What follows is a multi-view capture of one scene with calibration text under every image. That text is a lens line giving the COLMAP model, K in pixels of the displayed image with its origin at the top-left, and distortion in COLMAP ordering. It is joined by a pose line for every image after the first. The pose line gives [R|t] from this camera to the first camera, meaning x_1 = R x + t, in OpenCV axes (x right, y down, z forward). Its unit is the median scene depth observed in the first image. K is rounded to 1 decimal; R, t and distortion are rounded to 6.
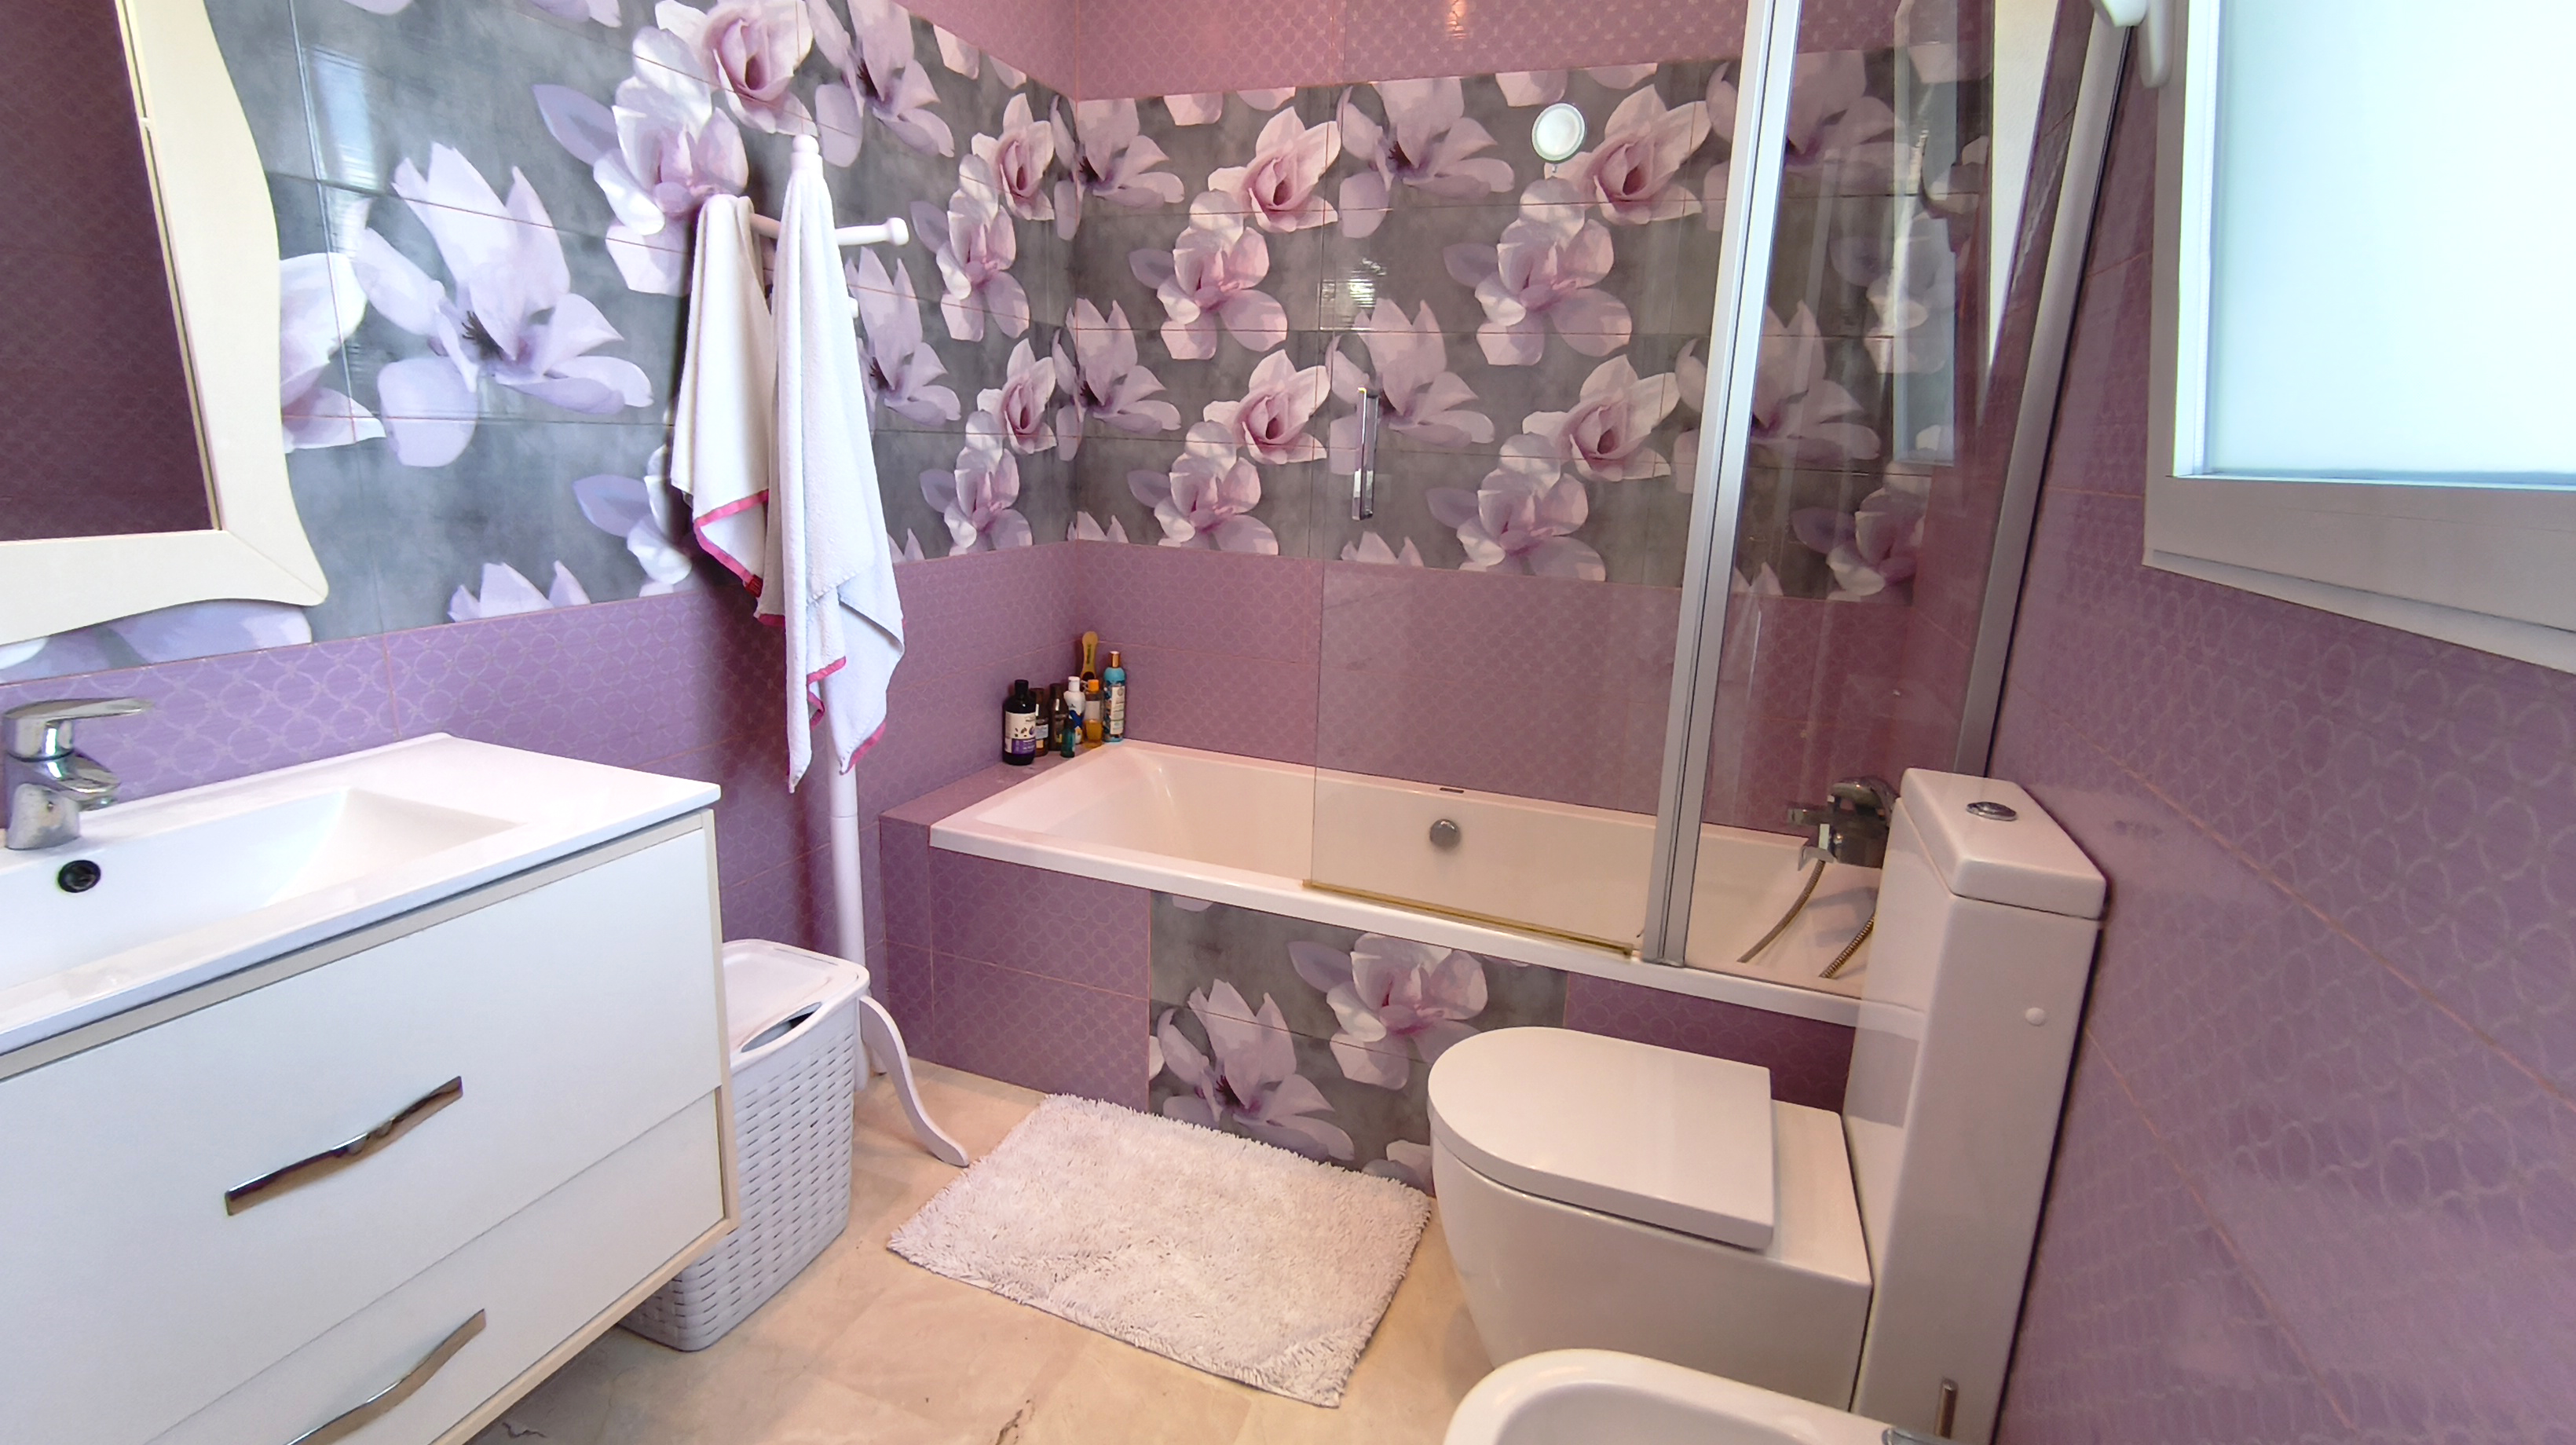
lens RADIAL K [[1125.2, 0, 1286.3], [0, 1125.2, 721.8], [0, 0, 1]] dist [0.002300, 0.000271]
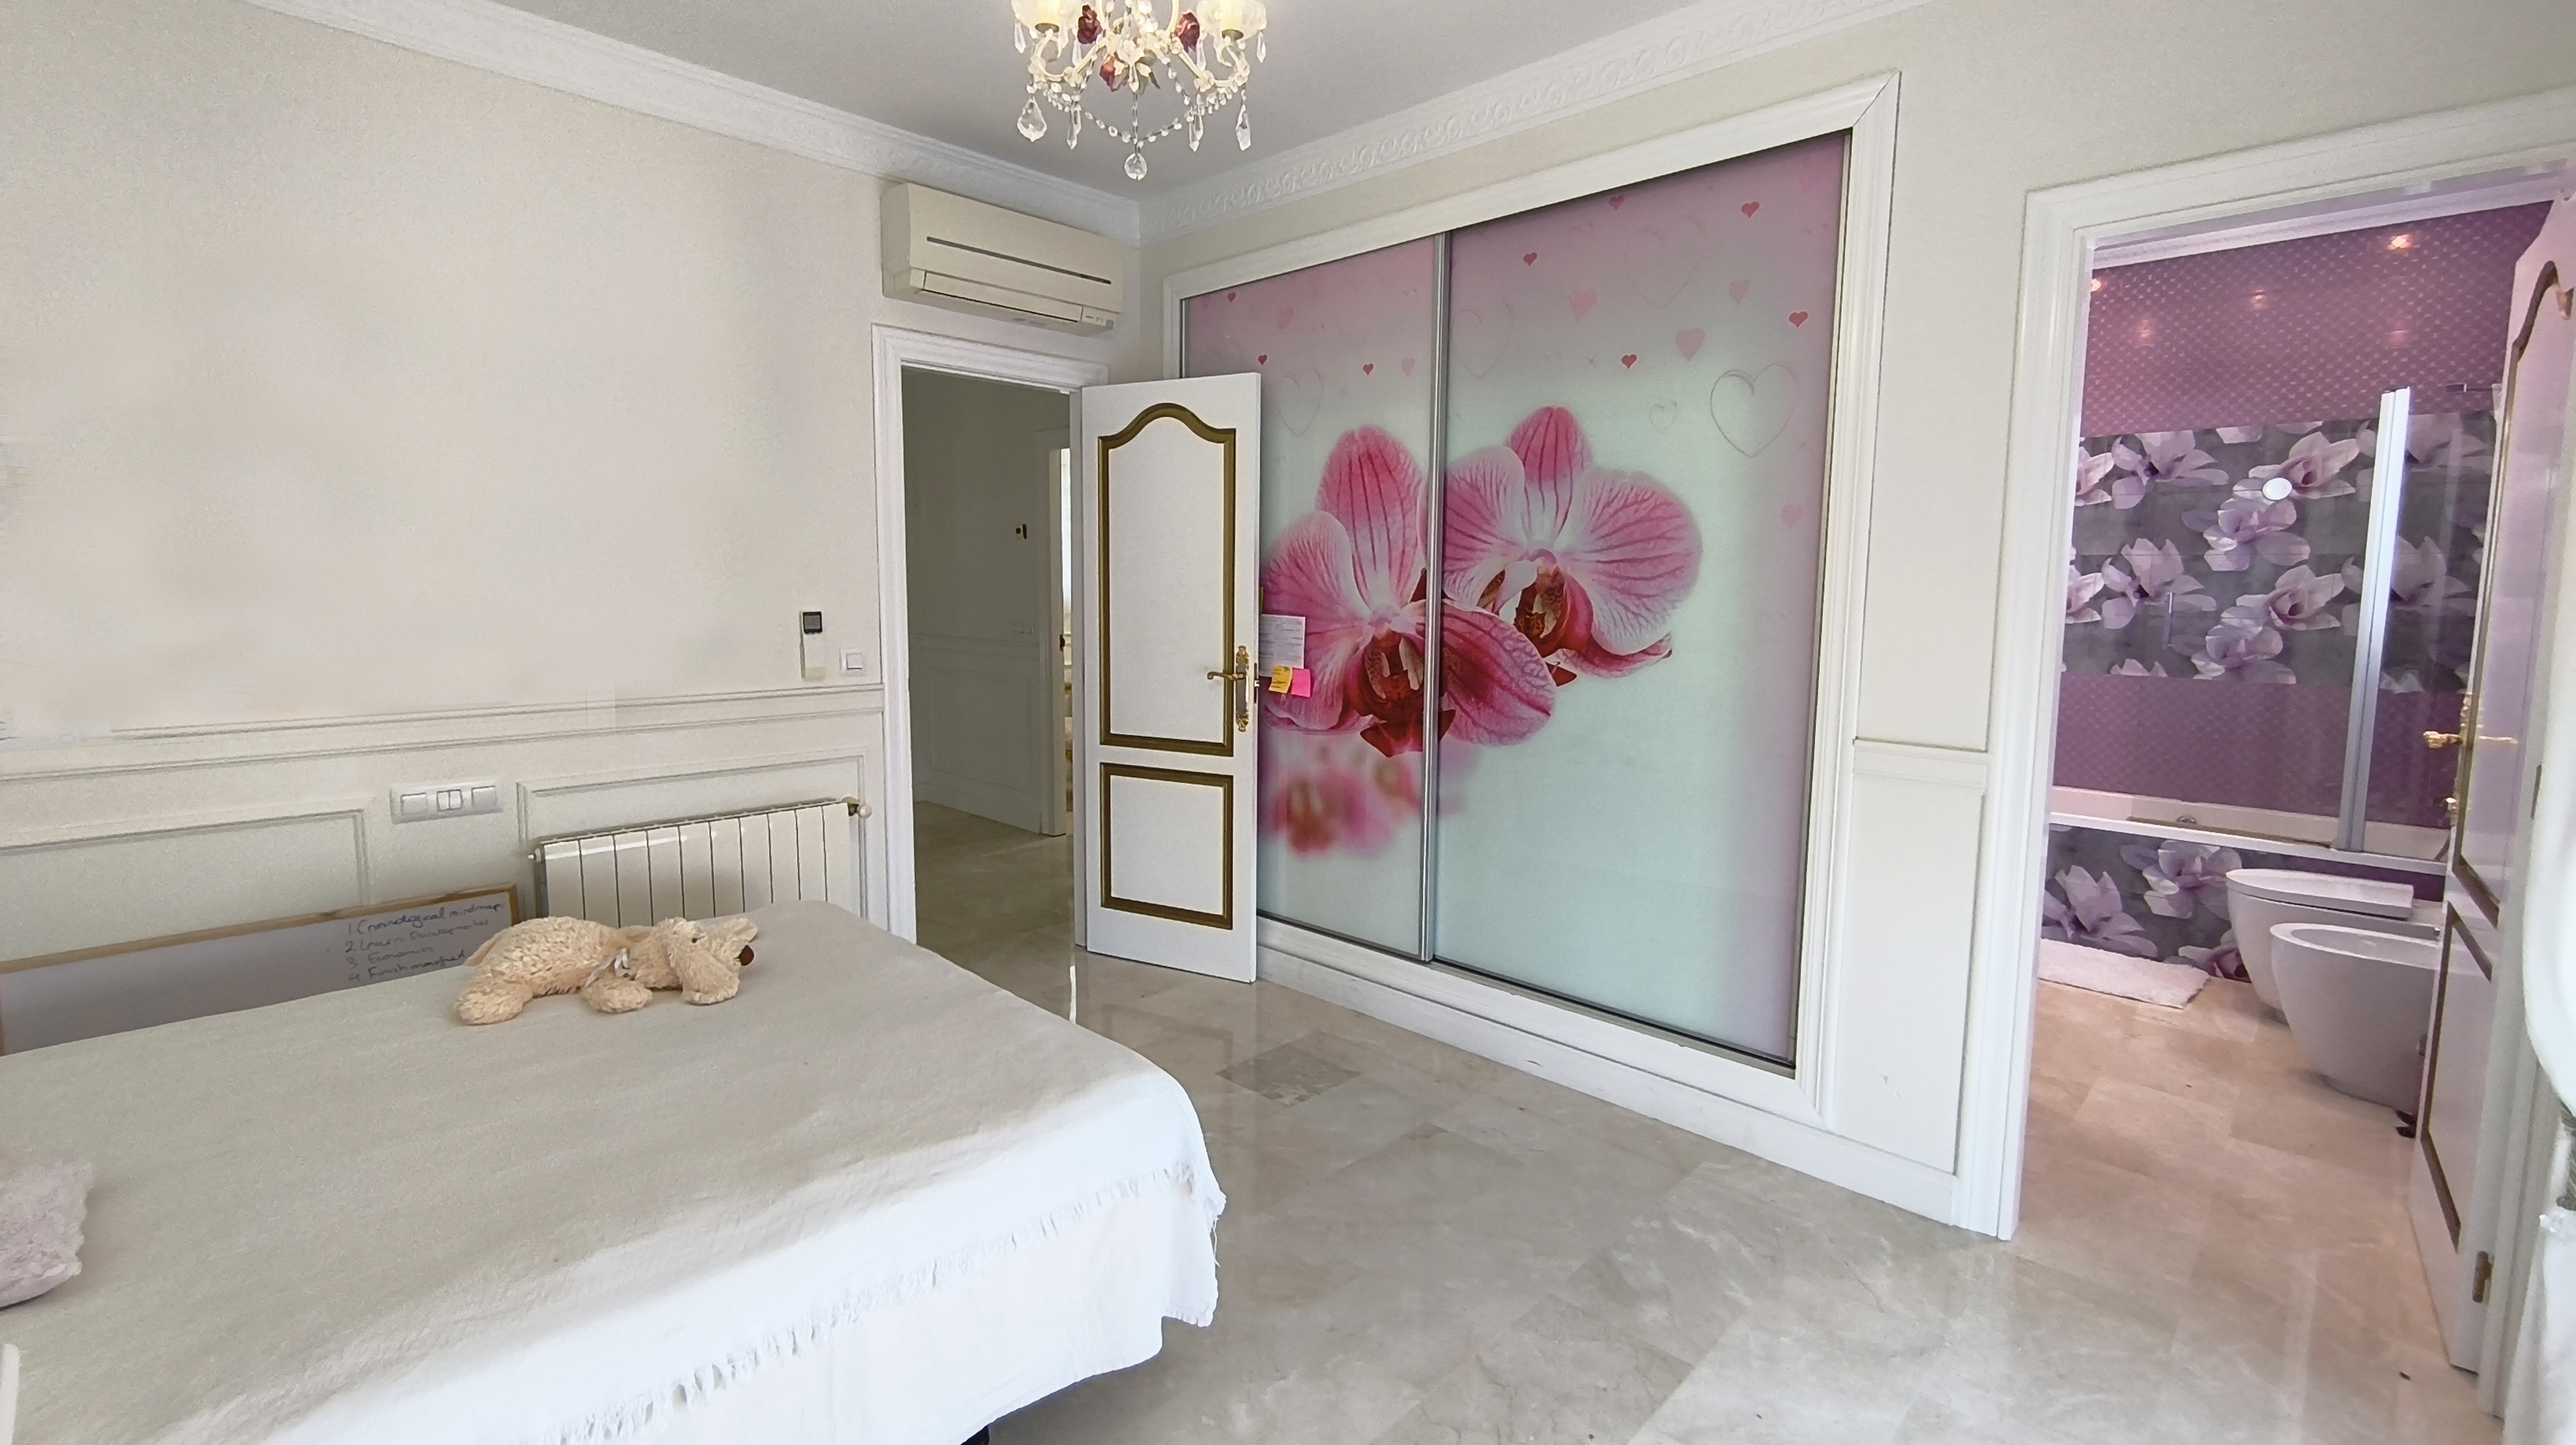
lens RADIAL K [[1125.2, 0, 1284.8], [0, 1125.2, 710.5], [0, 0, 1]] dist [0.002300, 0.000271]
pose [[0.914547, 0.014723, -0.404212, -0.493329], [-0.071857, 0.989355, -0.126543, 0.275769], [0.398047, 0.144775, 0.905869, -1.346629]]
